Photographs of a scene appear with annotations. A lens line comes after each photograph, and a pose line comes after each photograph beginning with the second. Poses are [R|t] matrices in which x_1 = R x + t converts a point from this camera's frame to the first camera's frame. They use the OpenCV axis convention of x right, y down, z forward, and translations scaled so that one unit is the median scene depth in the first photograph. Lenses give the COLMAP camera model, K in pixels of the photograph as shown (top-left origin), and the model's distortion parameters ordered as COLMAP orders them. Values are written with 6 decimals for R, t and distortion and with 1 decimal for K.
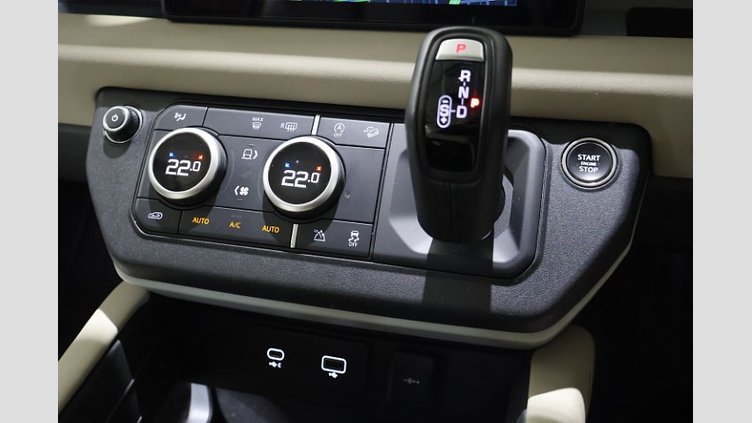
lens RADIAL K [[642.6, 0, 376.0], [0, 642.6, 211.5], [0, 0, 1]] dist [-0.000055, -0.000081]
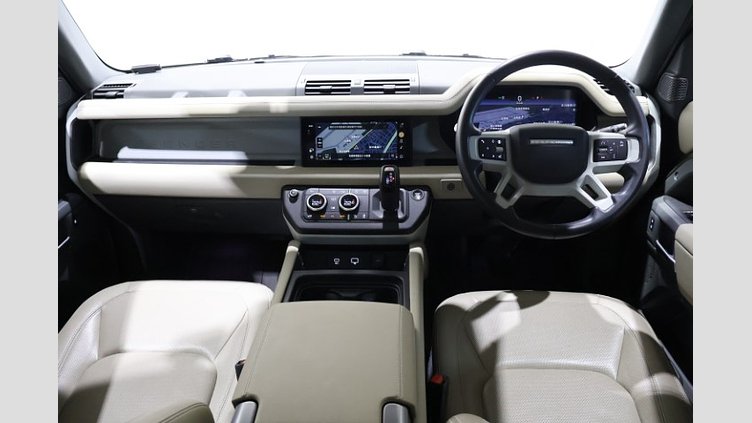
lens RADIAL K [[553.5, 0, 376.0], [0, 553.5, 211.5], [0, 0, 1]] dist [-0.000052, 0.000363]
pose [[0.977327, -0.052420, 0.205145, -0.684107], [0.092856, 0.976842, -0.192764, 0.701895], [-0.190290, 0.207442, 0.959561, -2.401744]]
